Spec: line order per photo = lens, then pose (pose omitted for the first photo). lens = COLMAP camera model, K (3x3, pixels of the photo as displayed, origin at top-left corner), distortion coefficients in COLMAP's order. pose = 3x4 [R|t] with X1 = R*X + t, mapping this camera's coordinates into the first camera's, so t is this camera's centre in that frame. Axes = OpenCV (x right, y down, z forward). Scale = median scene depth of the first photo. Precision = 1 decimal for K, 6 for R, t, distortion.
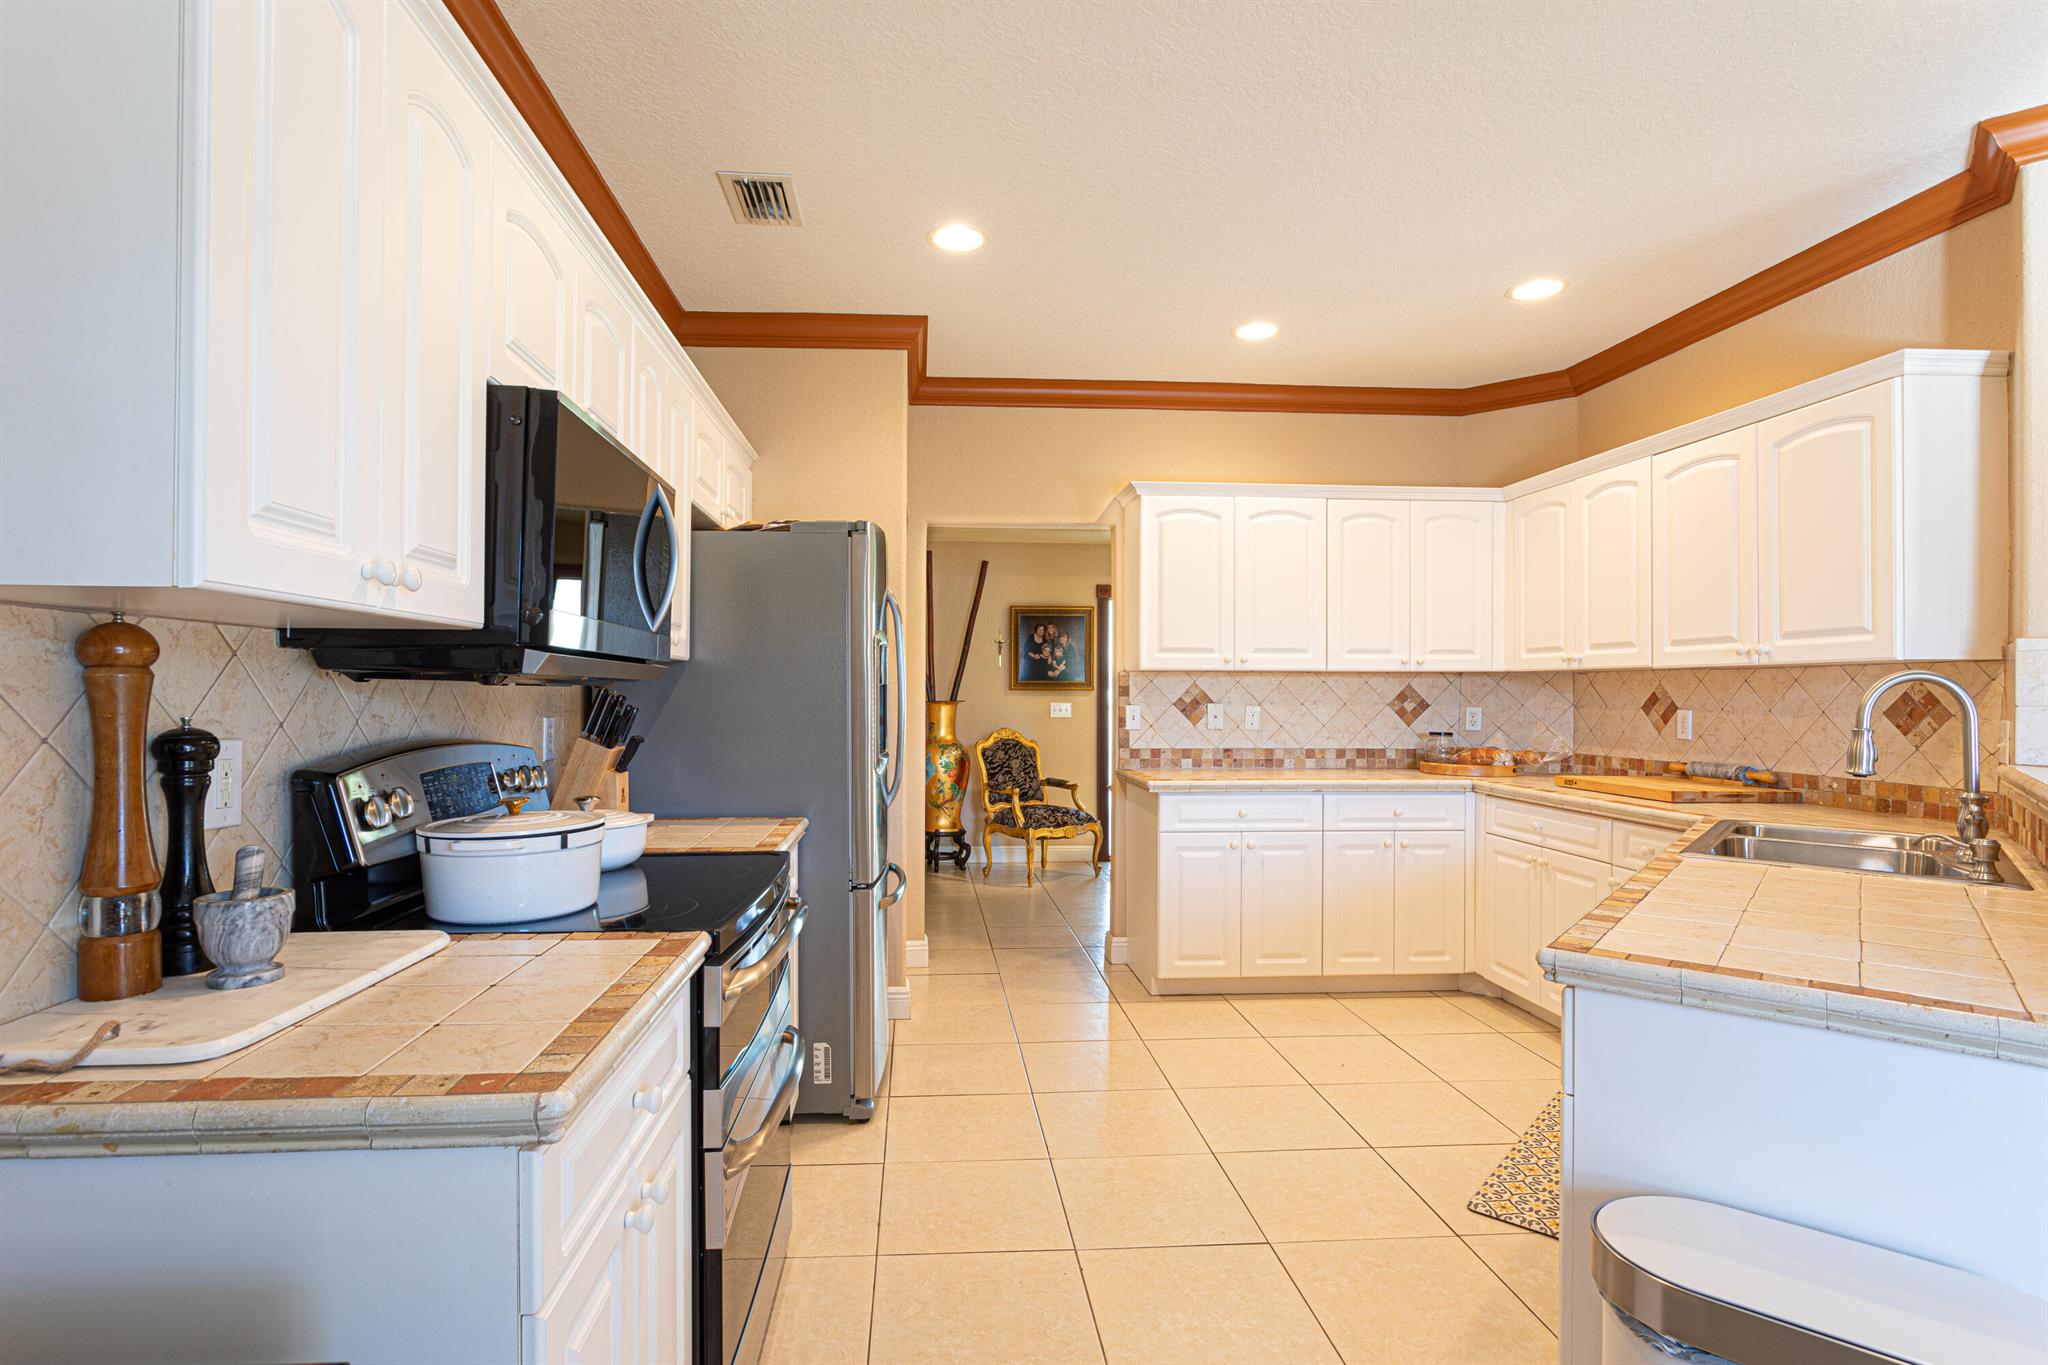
lens RADIAL K [[994.0, 0, 967.5], [0, 994.0, 690.4], [0, 0, 1]] dist [-0.013128, 0.004778]
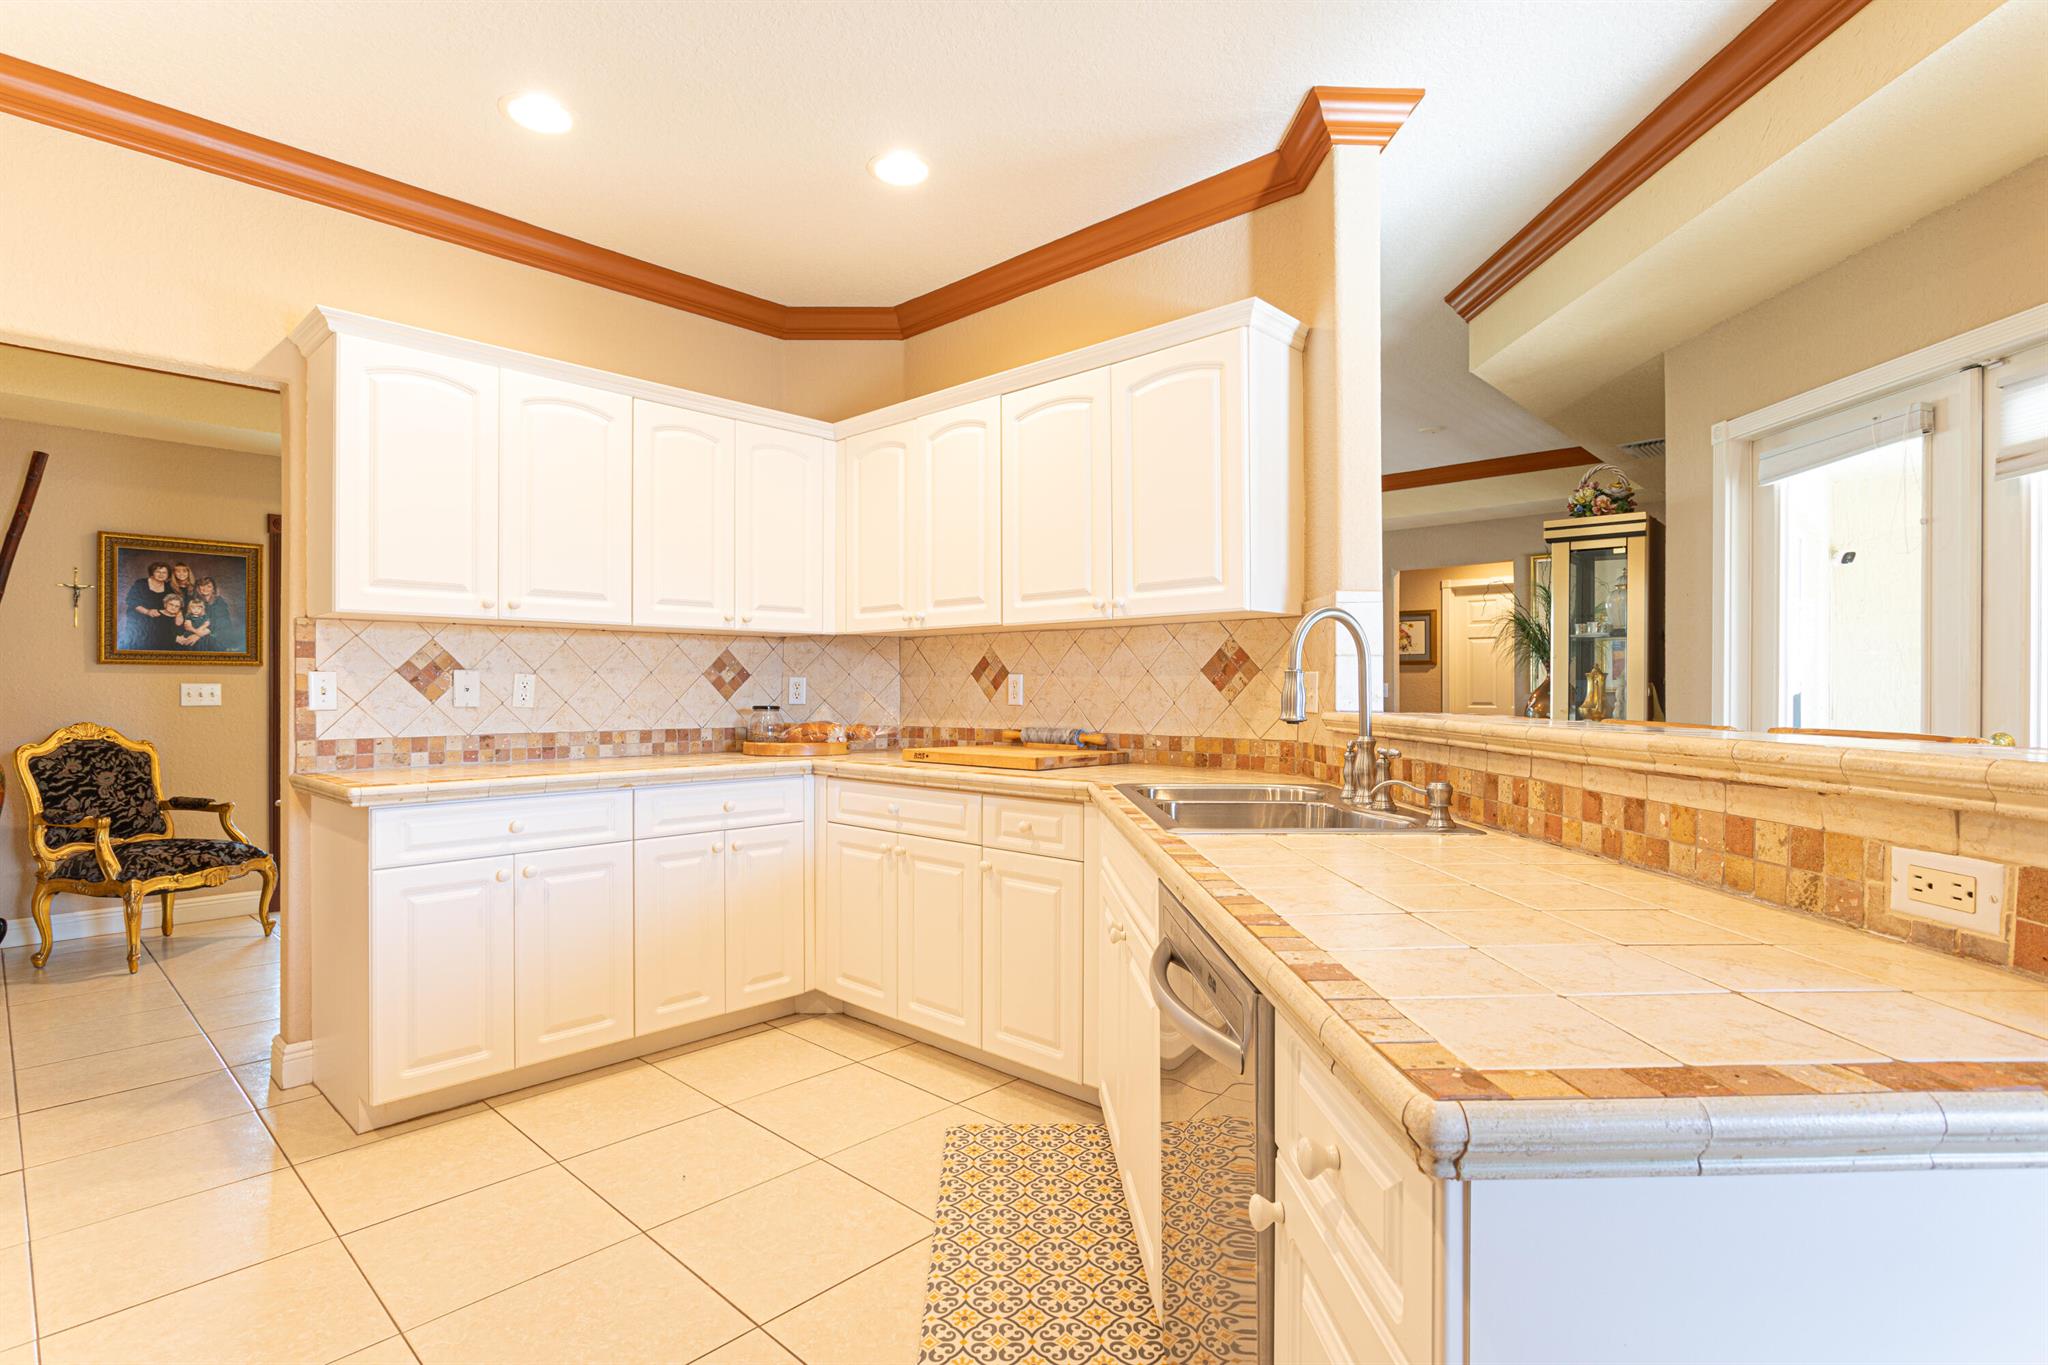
lens RADIAL K [[994.0, 0, 1032.8], [0, 994.0, 689.9], [0, 0, 1]] dist [-0.013128, 0.004778]
pose [[0.713138, -0.003164, 0.701016, 0.063638], [-0.000274, 0.999988, 0.004793, 0.031333], [-0.701024, -0.003610, 0.713129, 0.311342]]
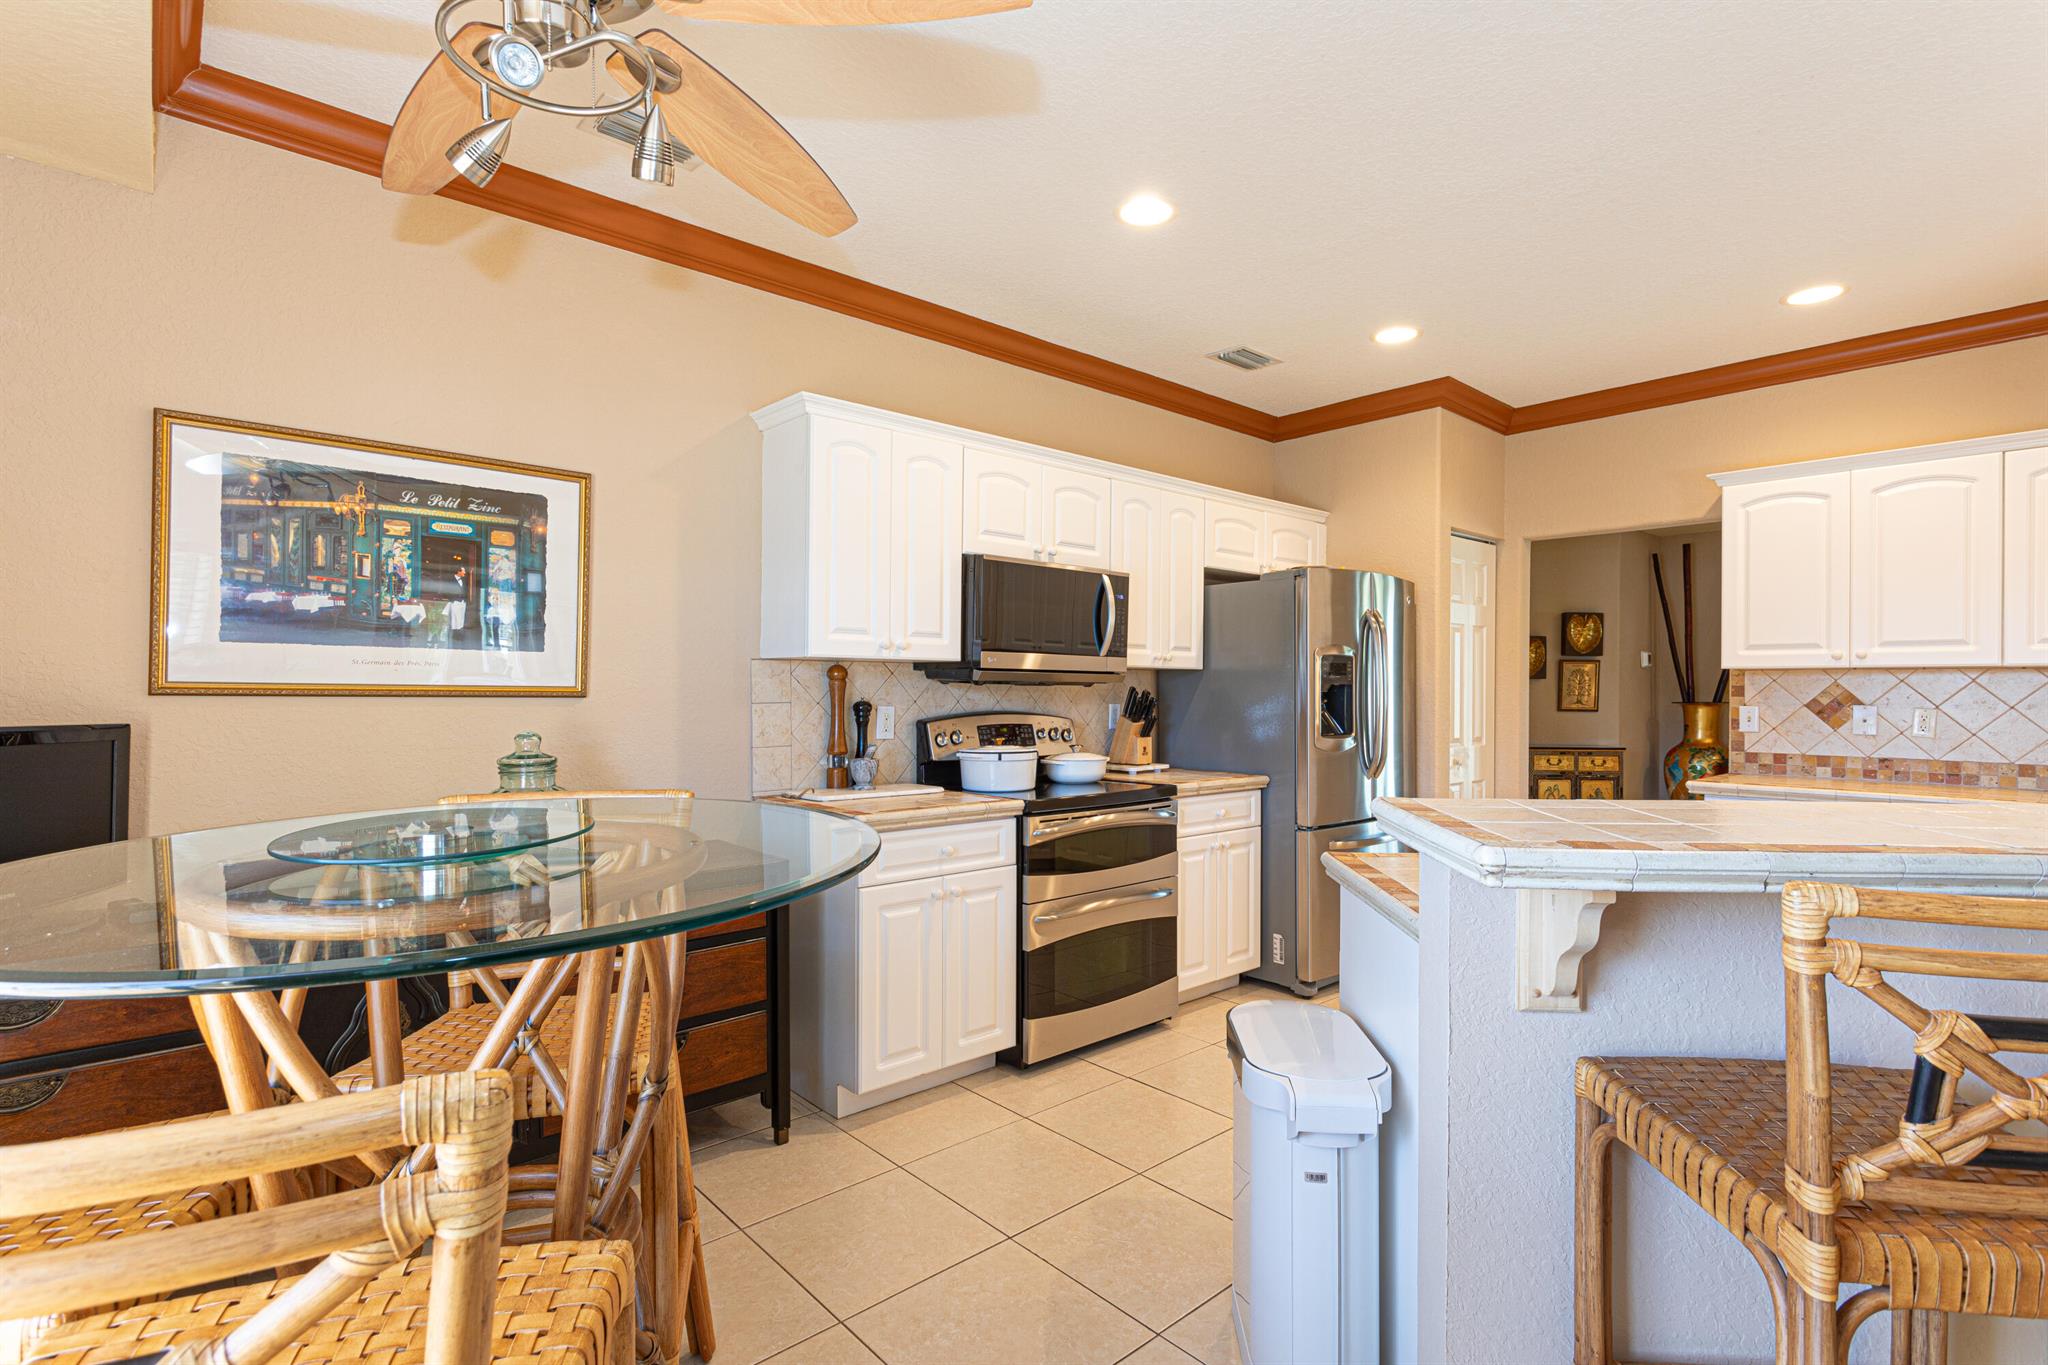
lens RADIAL K [[969.9, 0, 1028.9], [0, 969.9, 689.8], [0, 0, 1]] dist [-0.000914, 0.001732]
pose [[0.634347, 0.002165, -0.773046, 0.587783], [-0.002799, 0.999996, 0.000504, 0.001528], [0.773043, 0.001844, 0.634350, -0.139658]]
